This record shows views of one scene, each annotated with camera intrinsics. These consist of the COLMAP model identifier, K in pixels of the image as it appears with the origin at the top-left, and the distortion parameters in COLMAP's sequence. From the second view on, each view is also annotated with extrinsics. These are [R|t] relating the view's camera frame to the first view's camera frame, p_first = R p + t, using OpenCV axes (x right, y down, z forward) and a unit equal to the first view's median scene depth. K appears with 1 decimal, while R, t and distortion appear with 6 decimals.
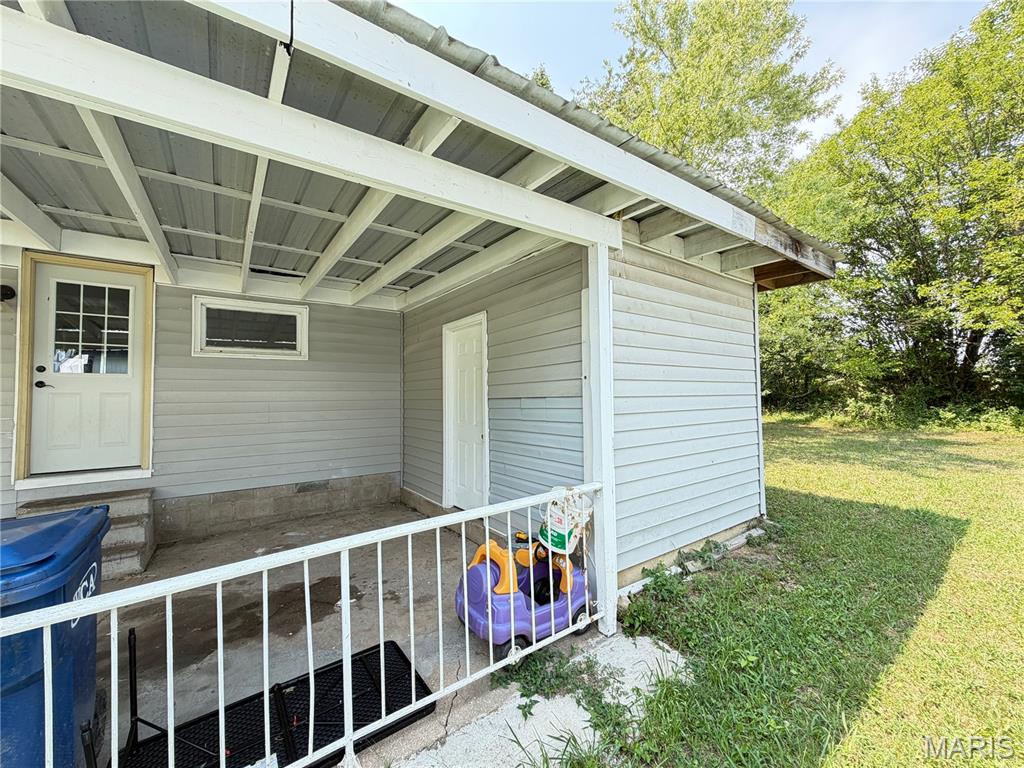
lens RADIAL K [[408.3, 0, 509.1], [0, 408.3, 385.6], [0, 0, 1]] dist [0.000614, -0.000248]
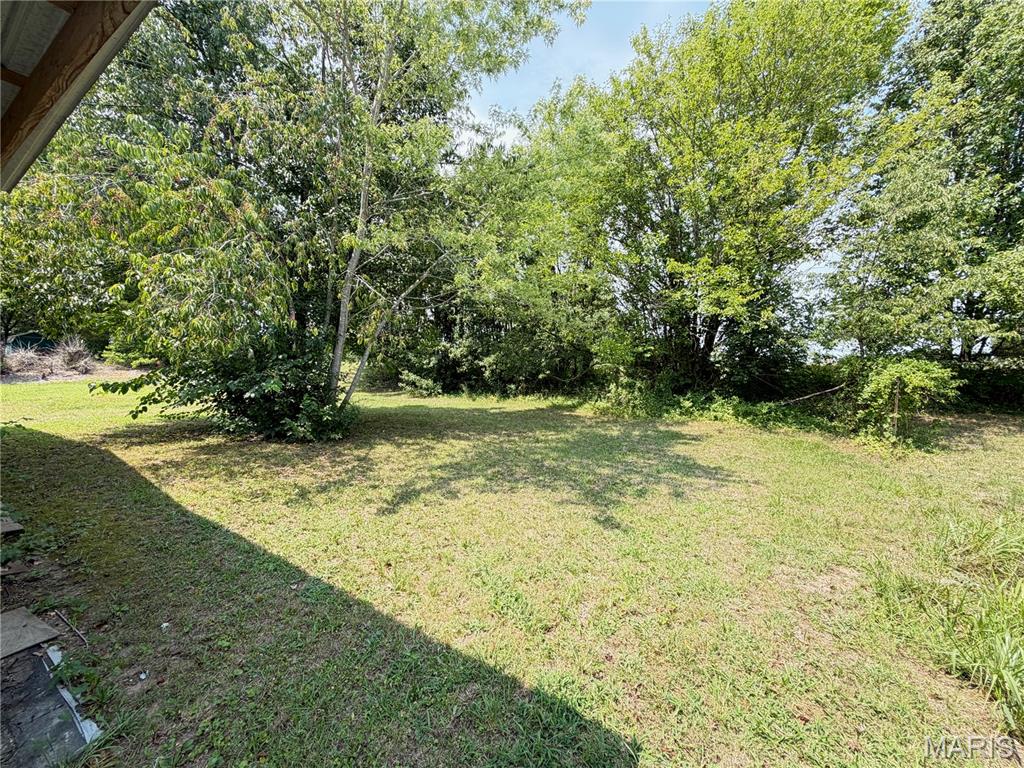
lens RADIAL K [[408.3, 0, 515.1], [0, 408.3, 378.1], [0, 0, 1]] dist [0.000614, -0.000248]
pose [[0.923746, 0.024477, 0.382223, 0.308622], [-0.038696, 0.998814, 0.029558, -0.001105], [-0.381046, -0.042095, 0.923597, 0.248320]]
